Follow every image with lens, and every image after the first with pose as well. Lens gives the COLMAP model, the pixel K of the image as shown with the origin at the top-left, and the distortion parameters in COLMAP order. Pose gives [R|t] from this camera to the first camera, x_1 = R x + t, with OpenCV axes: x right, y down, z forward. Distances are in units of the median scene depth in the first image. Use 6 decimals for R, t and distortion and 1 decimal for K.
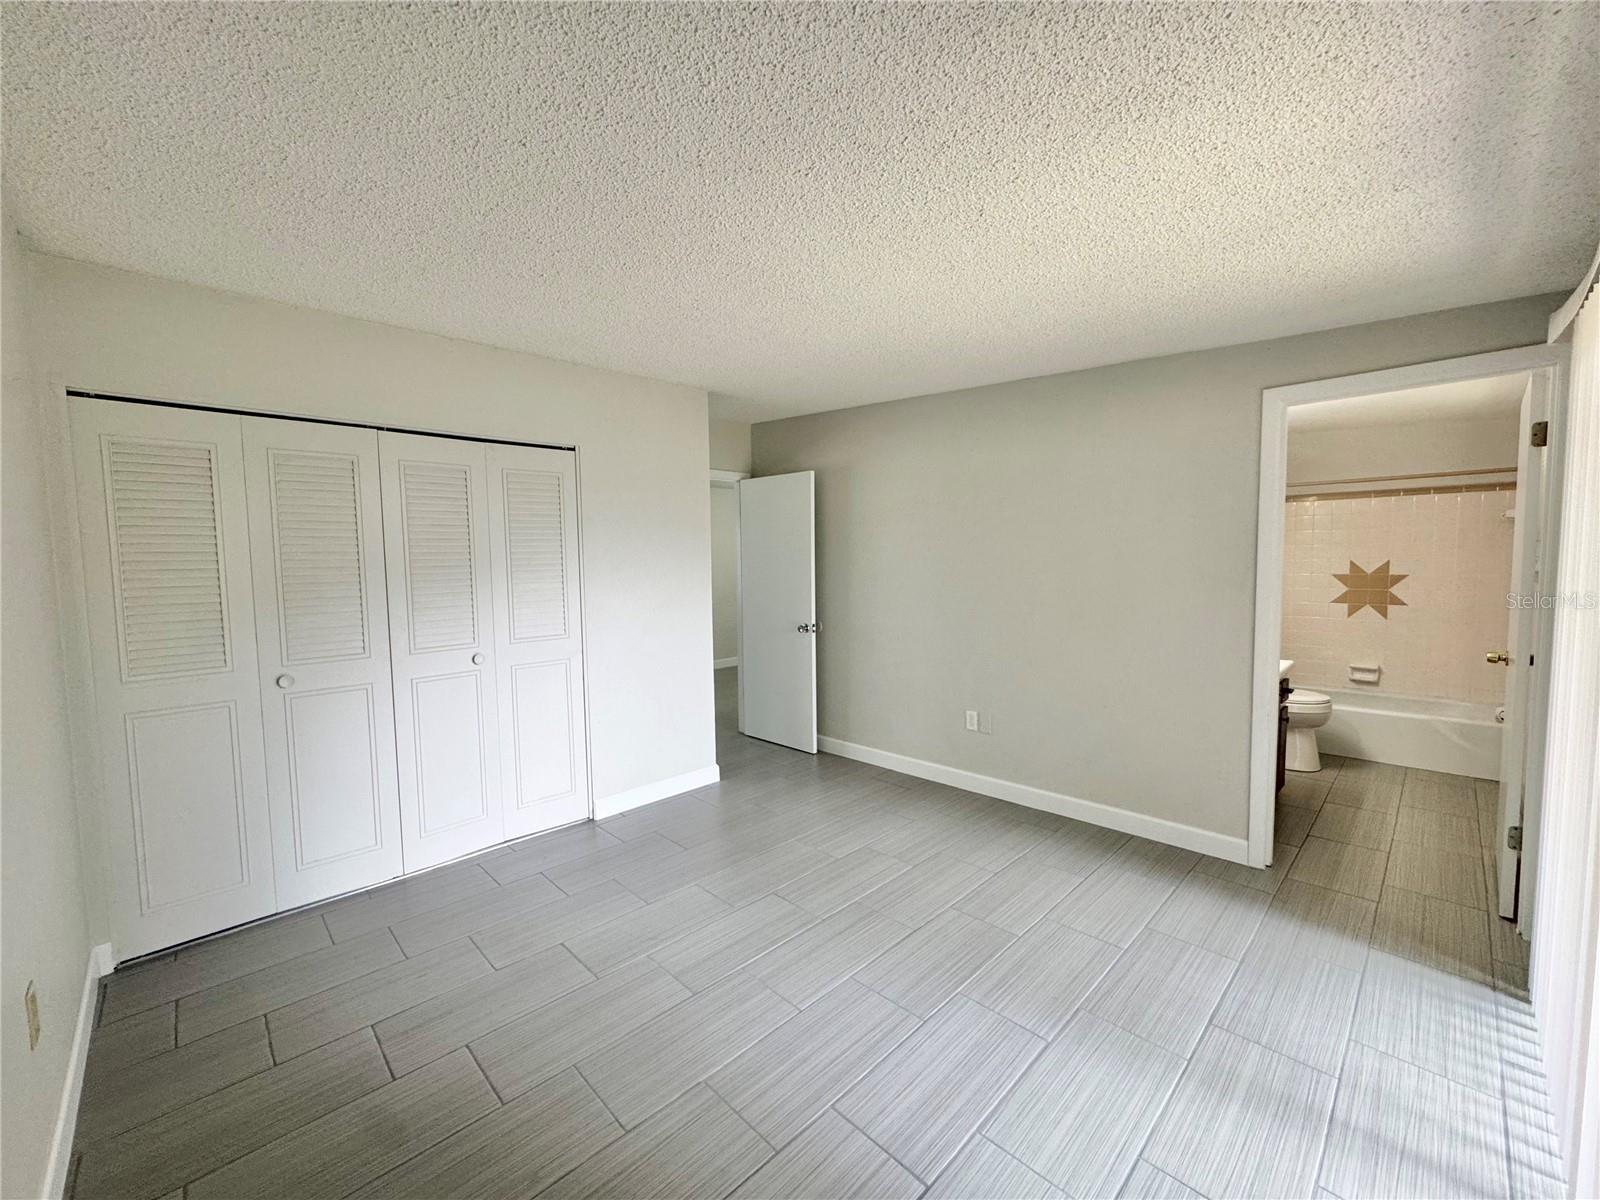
lens RADIAL K [[641.0, 0, 802.2], [0, 641.0, 601.2], [0, 0, 1]] dist [0.000848, 0.000030]
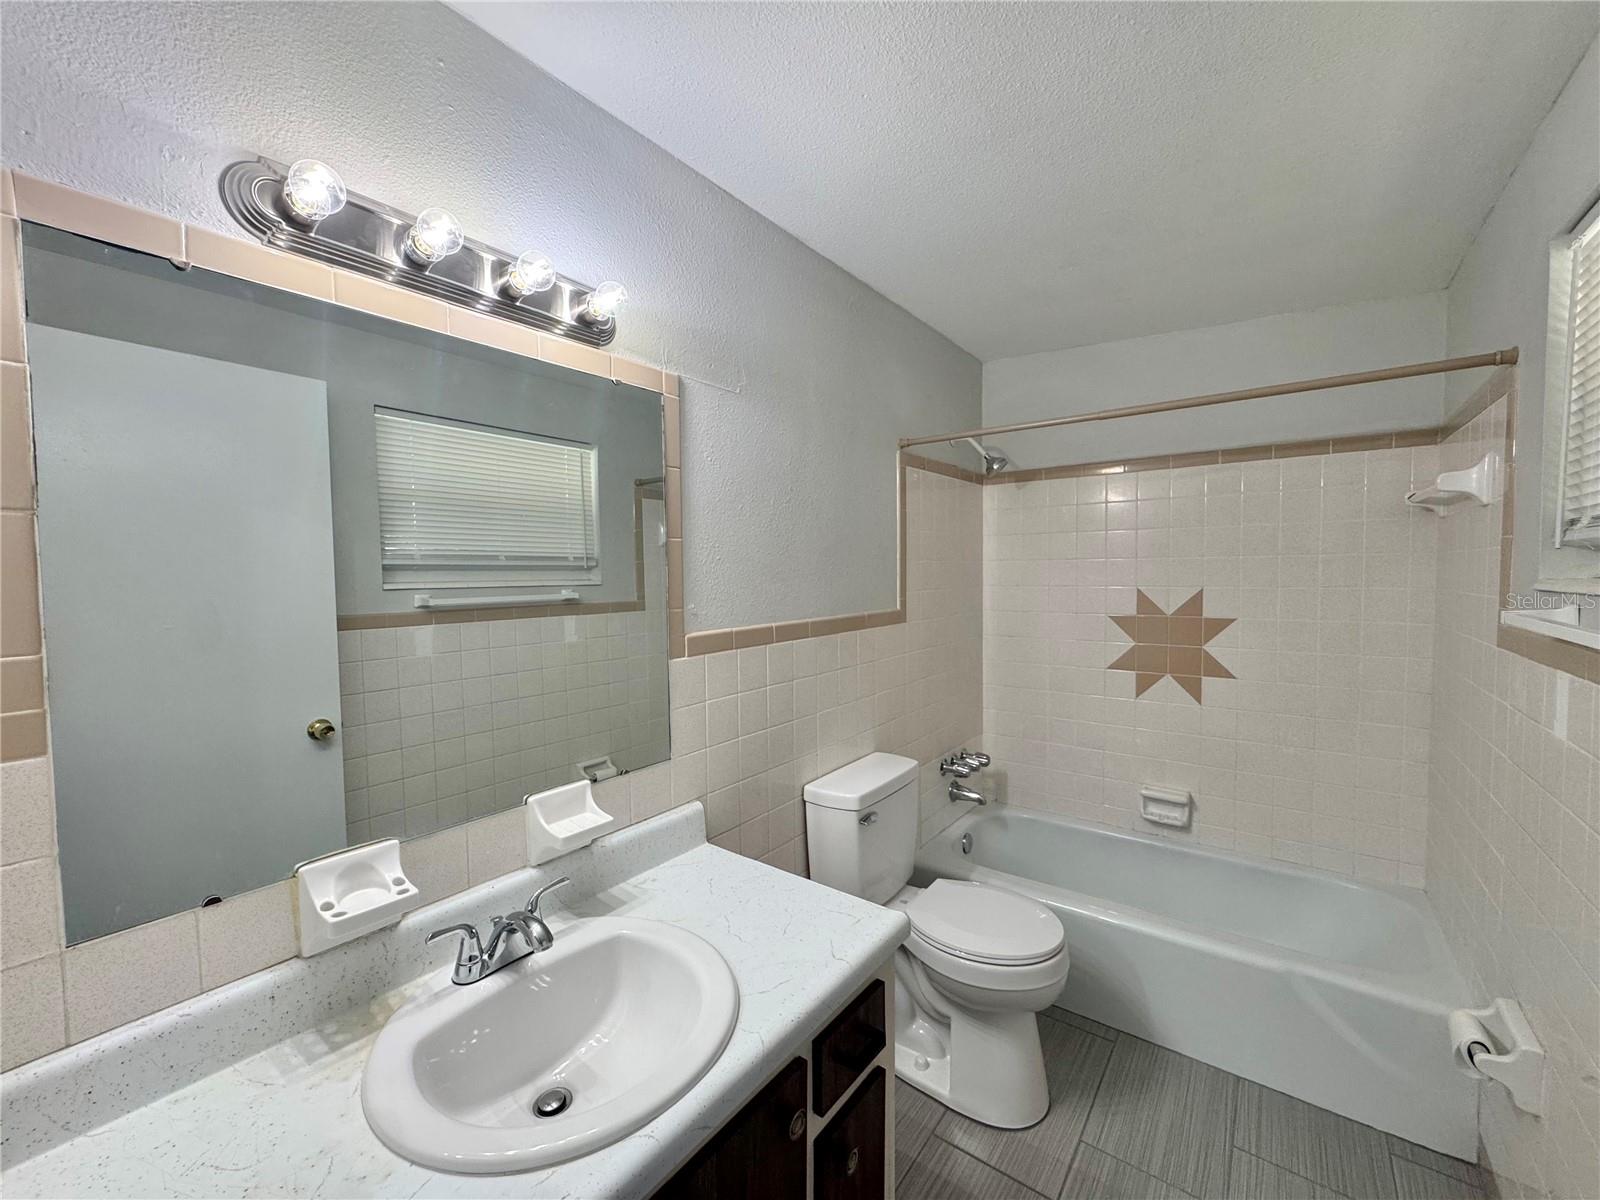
lens RADIAL K [[641.0, 0, 798.0], [0, 641.0, 599.7], [0, 0, 1]] dist [0.000848, 0.000030]
pose [[0.987599, -0.003464, 0.156962, 0.506348], [0.007680, 0.999626, -0.026260, -0.044303], [-0.156812, 0.027140, 0.987255, 0.534418]]
